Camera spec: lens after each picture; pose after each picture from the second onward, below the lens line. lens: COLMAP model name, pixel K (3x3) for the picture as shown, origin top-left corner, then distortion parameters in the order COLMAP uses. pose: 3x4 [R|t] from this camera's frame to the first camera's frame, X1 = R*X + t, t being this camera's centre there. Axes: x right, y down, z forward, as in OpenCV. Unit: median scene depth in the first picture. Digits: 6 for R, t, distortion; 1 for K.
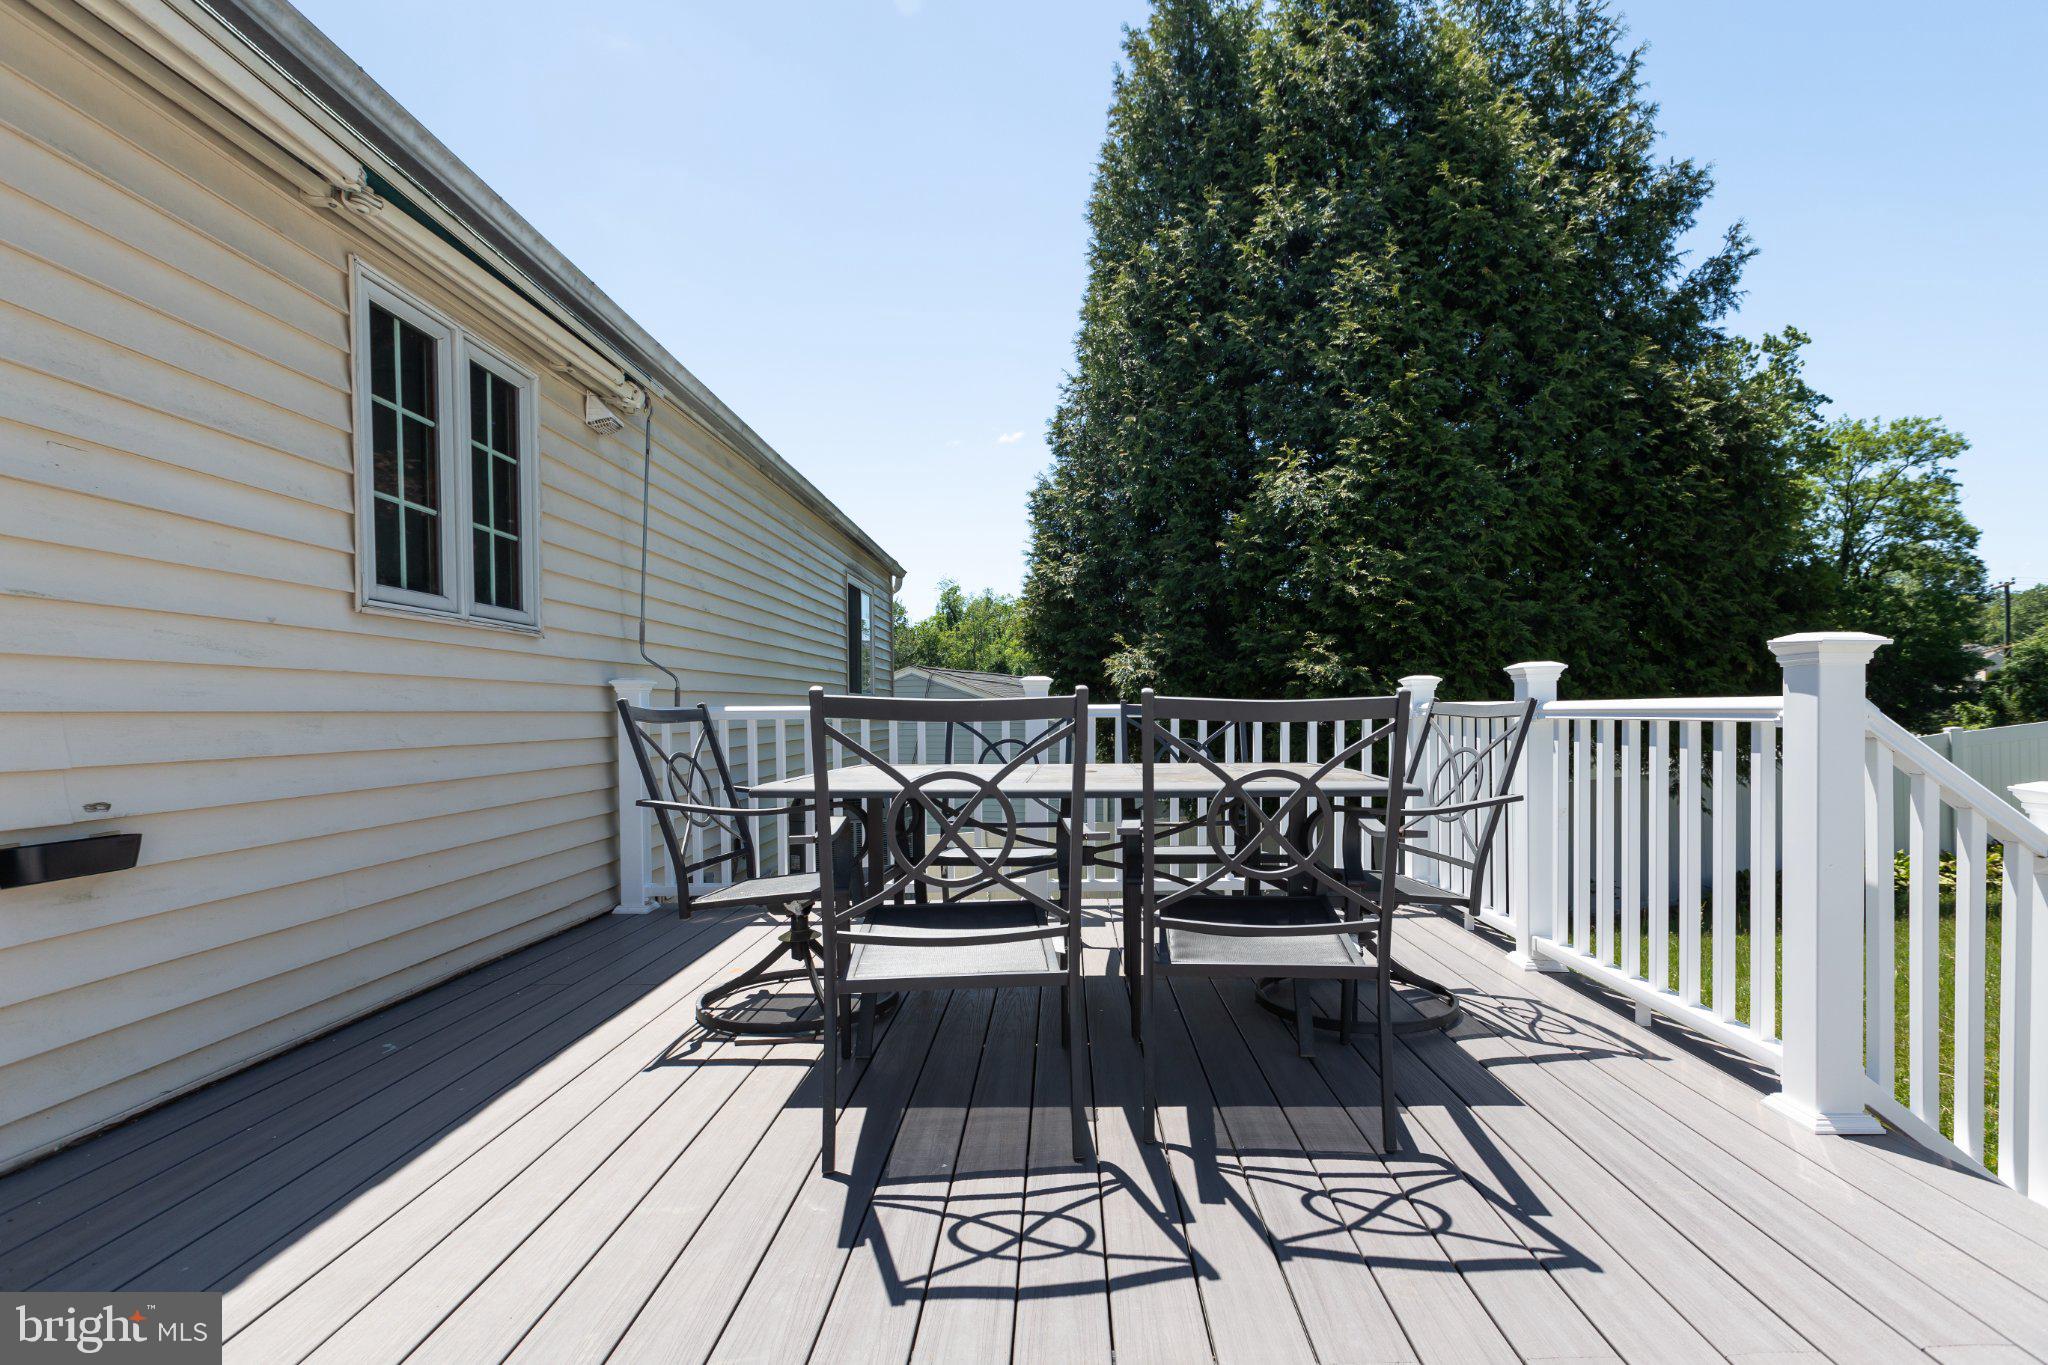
lens RADIAL K [[934.3, 0, 1080.4], [0, 934.3, 740.7], [0, 0, 1]] dist [-0.000301, 0.002283]
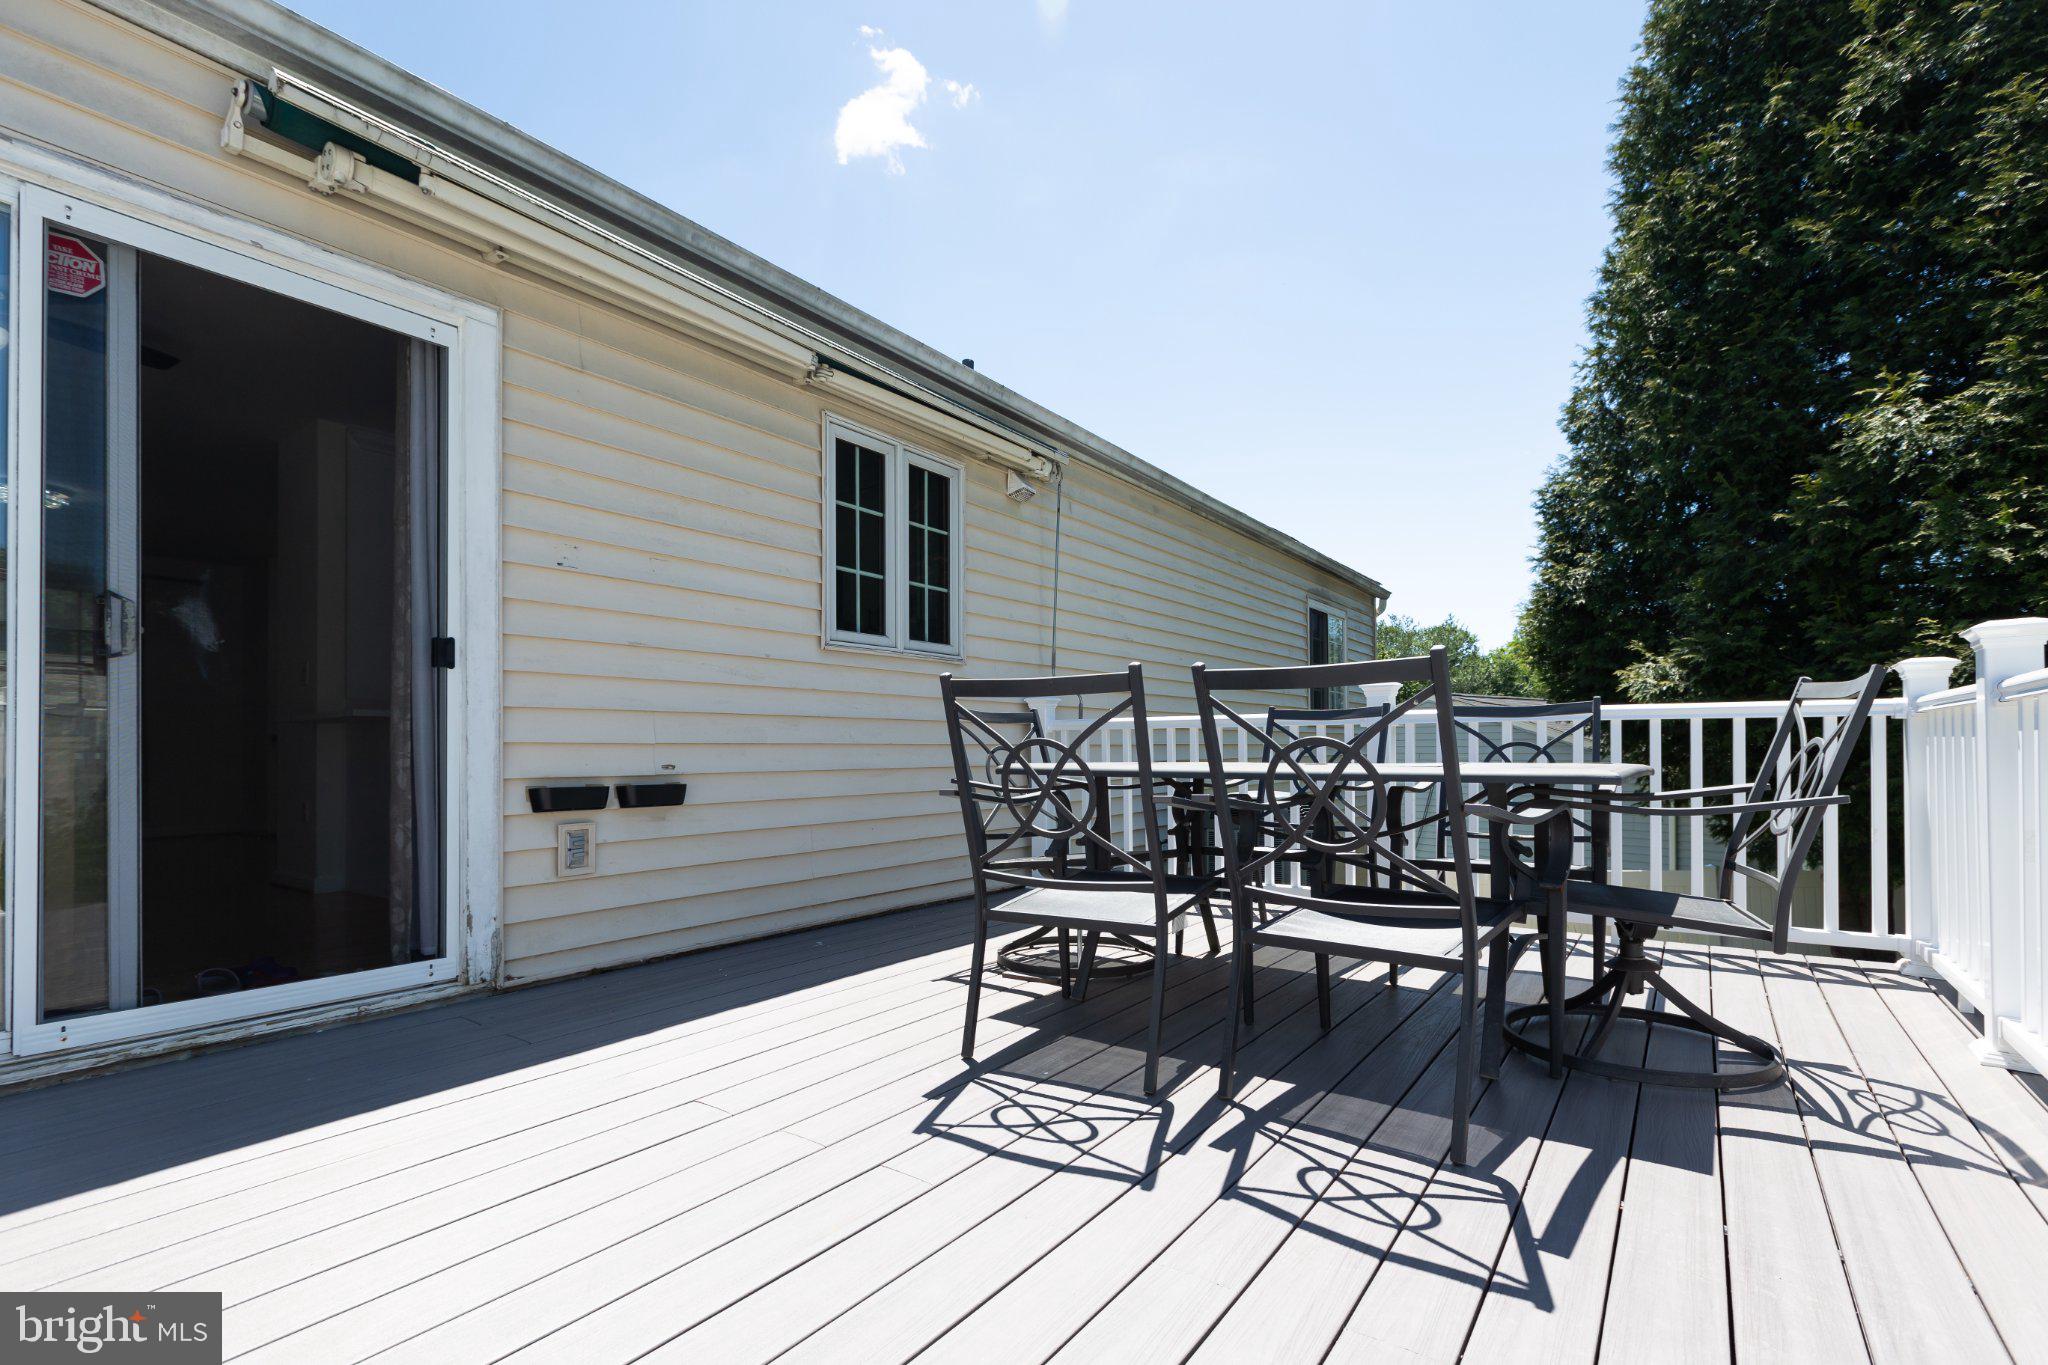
lens RADIAL K [[934.3, 0, 1031.8], [0, 934.3, 752.8], [0, 0, 1]] dist [-0.000301, 0.002283]
pose [[0.801957, 0.003846, -0.597369, 0.191742], [-0.019678, 0.999607, -0.019981, 0.025168], [0.597057, 0.027779, 0.801718, 0.008795]]
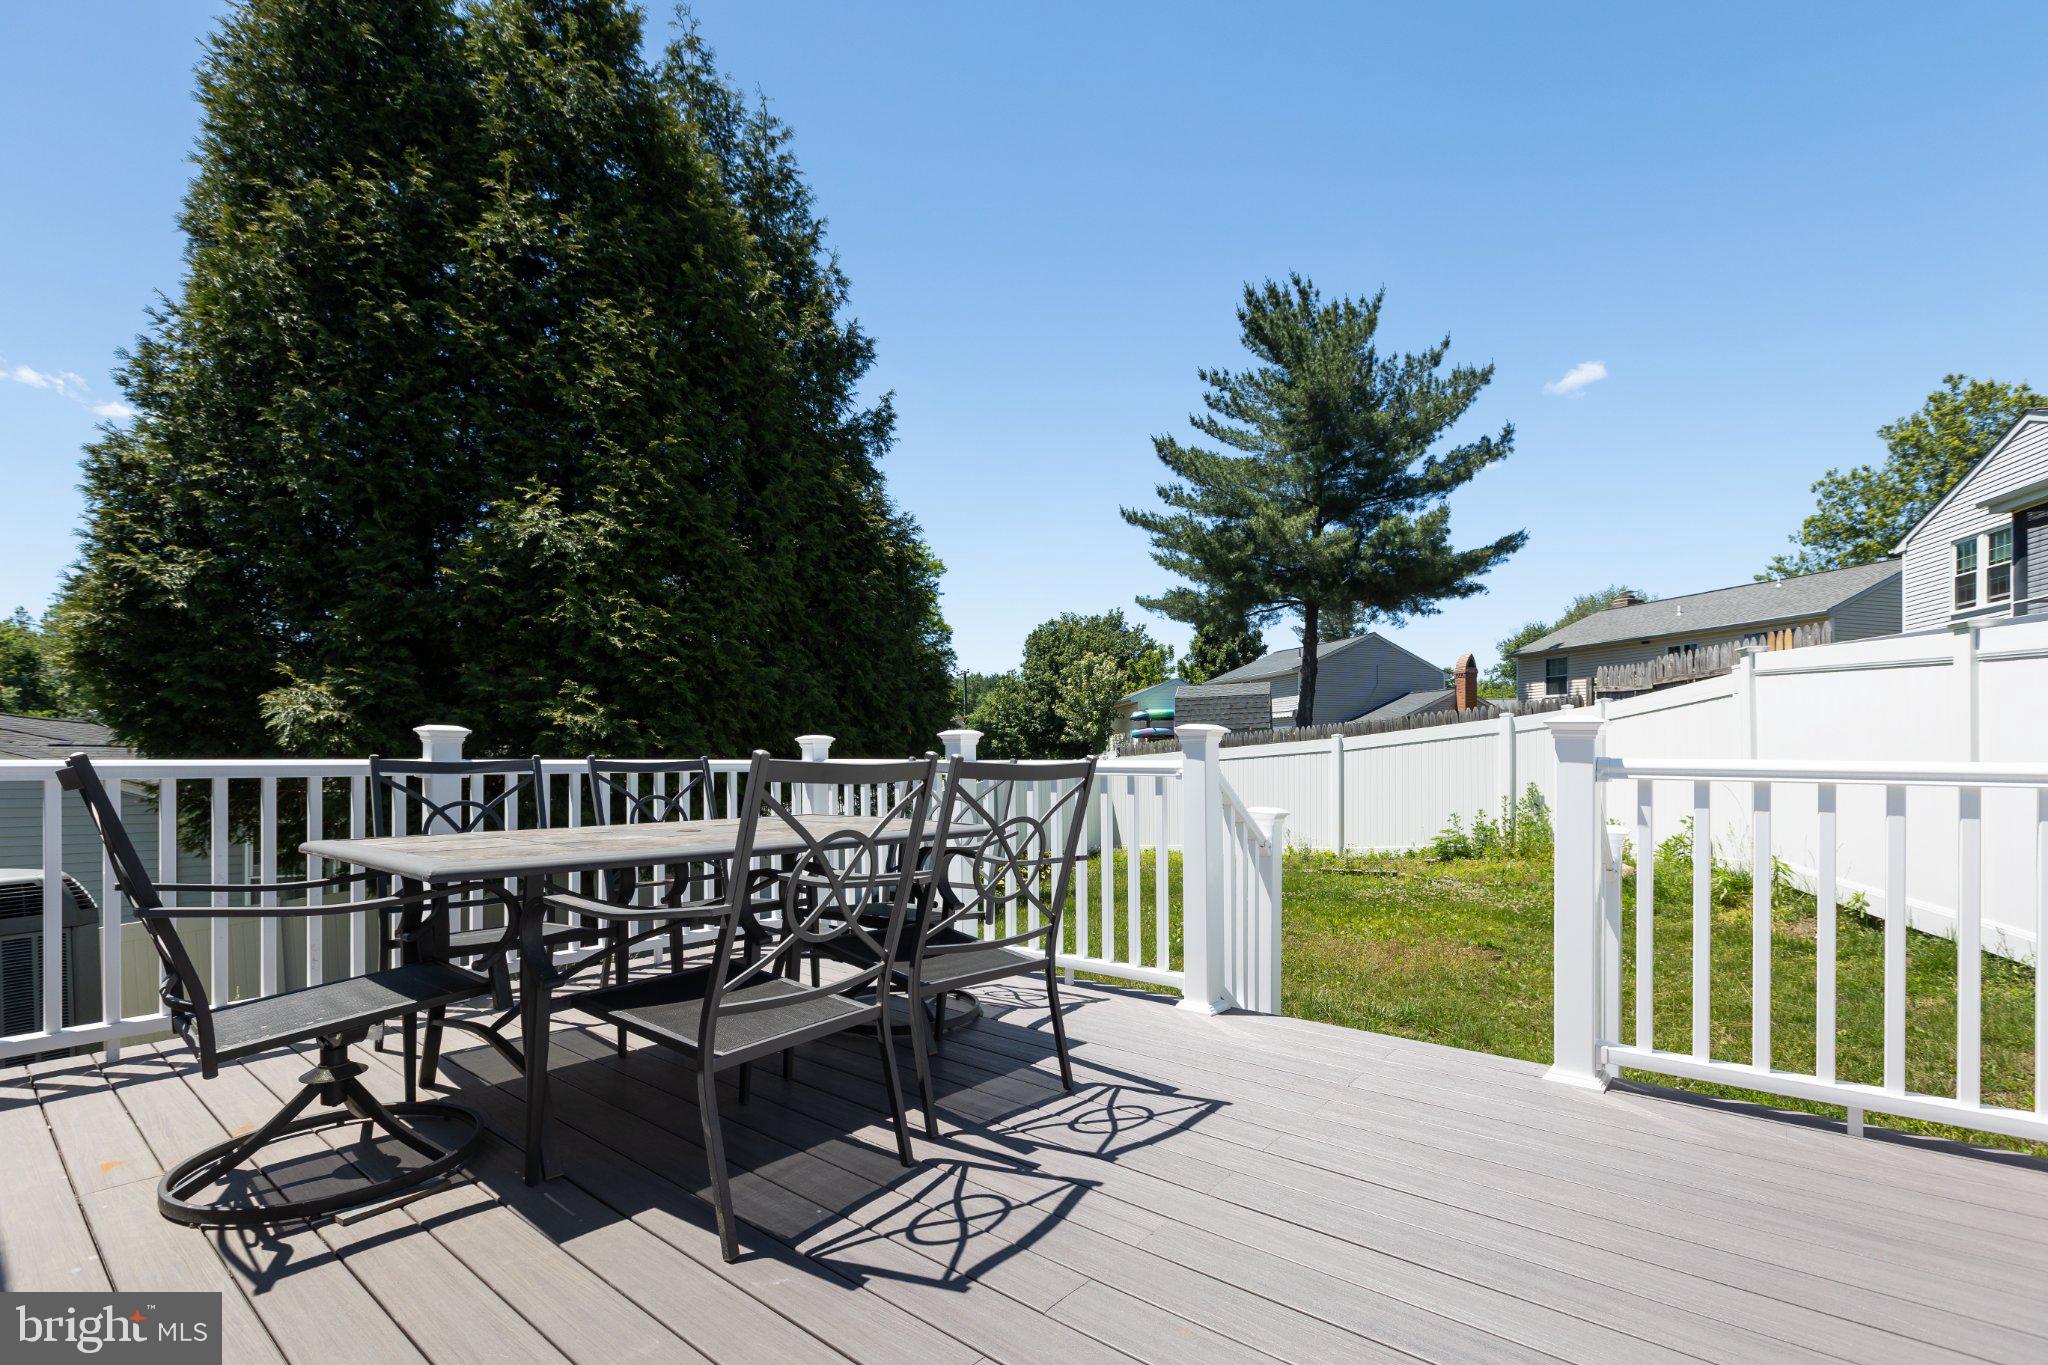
lens RADIAL K [[934.3, 0, 1024.8], [0, 934.3, 783.1], [0, 0, 1]] dist [-0.000301, 0.002283]
pose [[0.649399, -0.013783, 0.760323, -0.273901], [0.019104, 0.999816, 0.001807, -0.007440], [-0.760208, 0.013352, 0.649543, 0.048744]]
